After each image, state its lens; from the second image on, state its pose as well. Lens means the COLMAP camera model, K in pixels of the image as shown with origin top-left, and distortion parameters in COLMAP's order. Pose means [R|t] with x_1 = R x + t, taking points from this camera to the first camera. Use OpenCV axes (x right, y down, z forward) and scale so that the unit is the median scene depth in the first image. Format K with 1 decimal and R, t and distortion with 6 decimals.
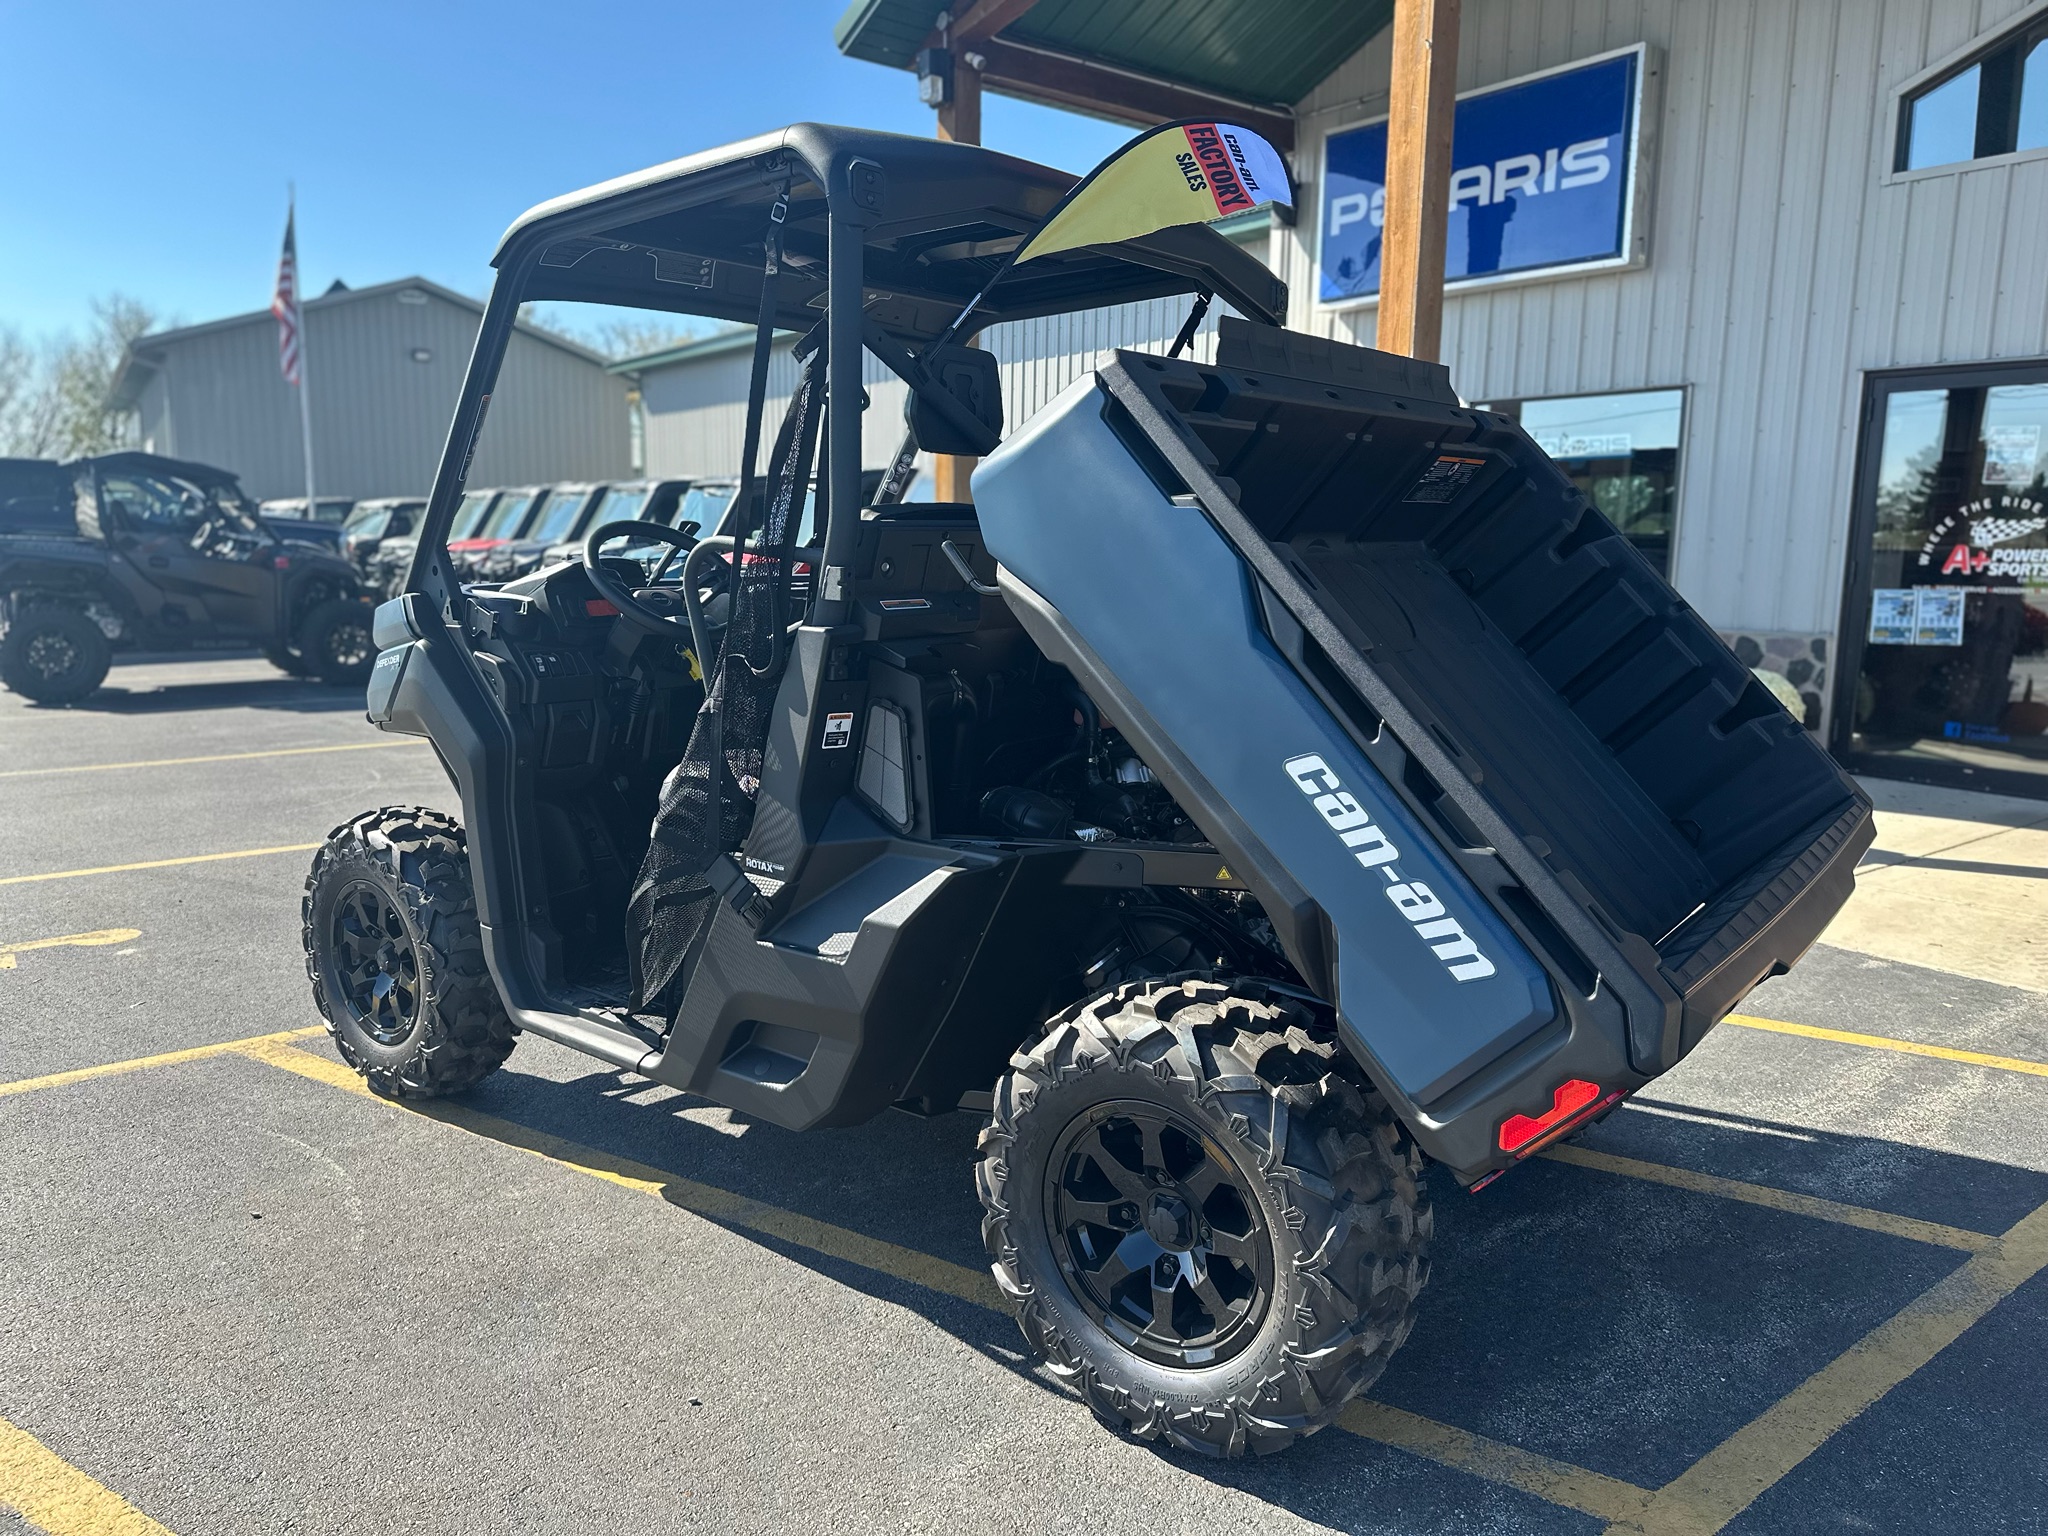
lens RADIAL K [[1429.5, 0, 1022.9], [0, 1429.5, 769.9], [0, 0, 1]] dist [0.041668, -0.050485]
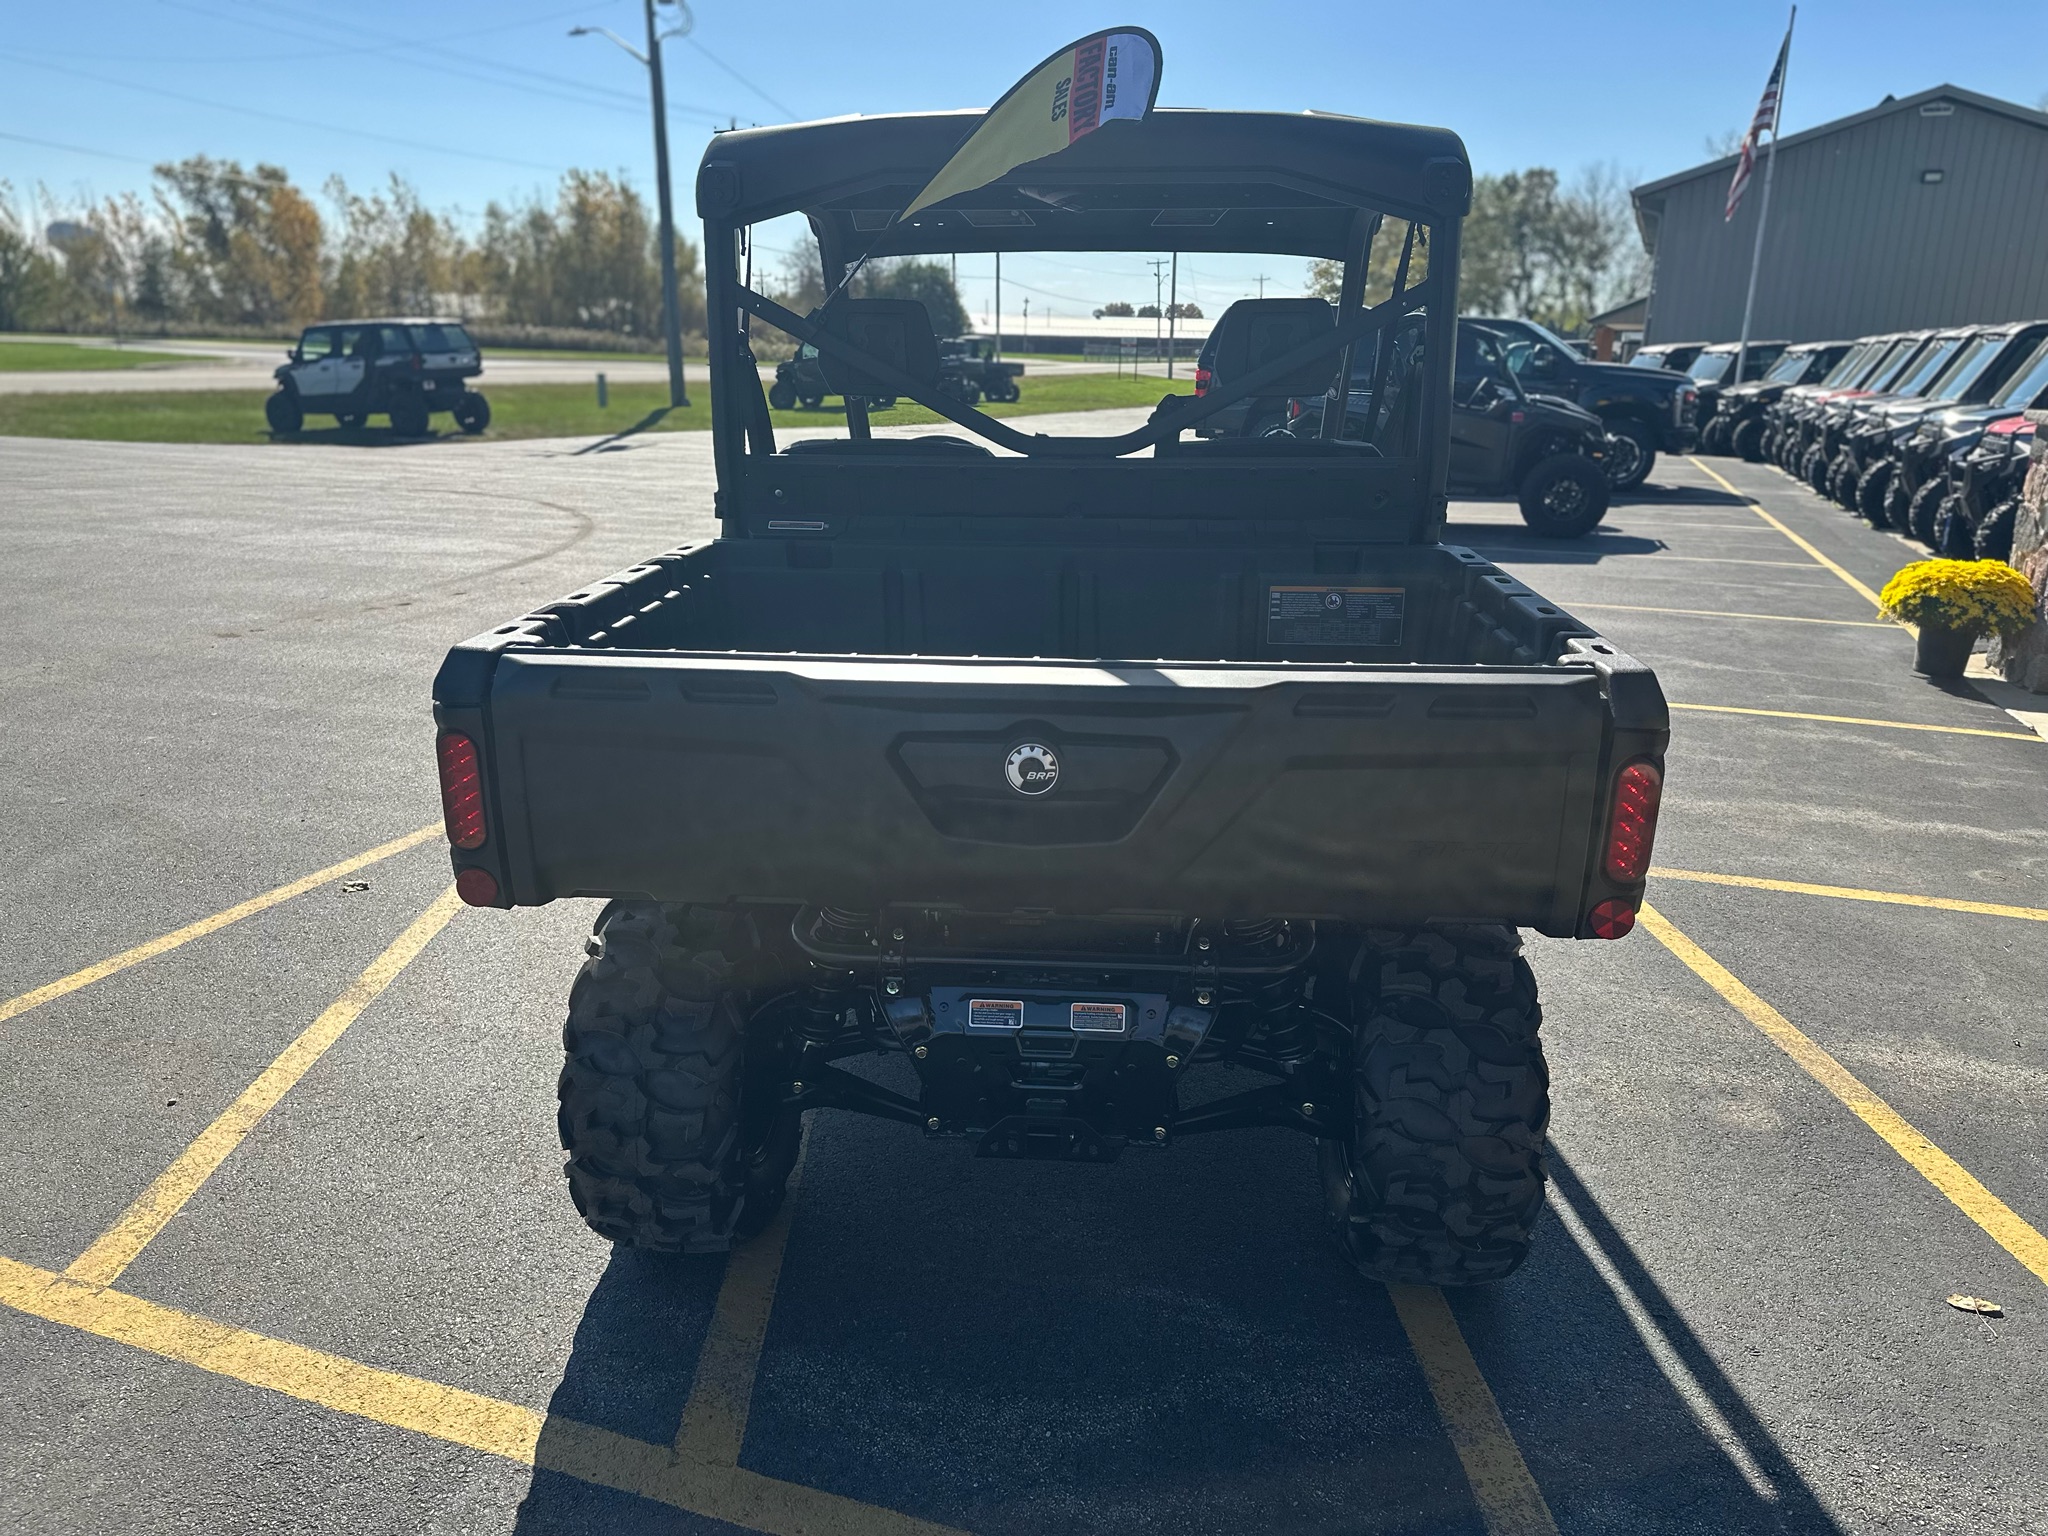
lens RADIAL K [[1429.5, 0, 1048.0], [0, 1429.5, 765.6], [0, 0, 1]] dist [0.041668, -0.050485]
pose [[0.558130, 0.228274, -0.797735, 0.739645], [-0.142156, 0.973504, 0.179113, -0.116843], [0.817486, 0.013434, 0.575792, 0.338231]]
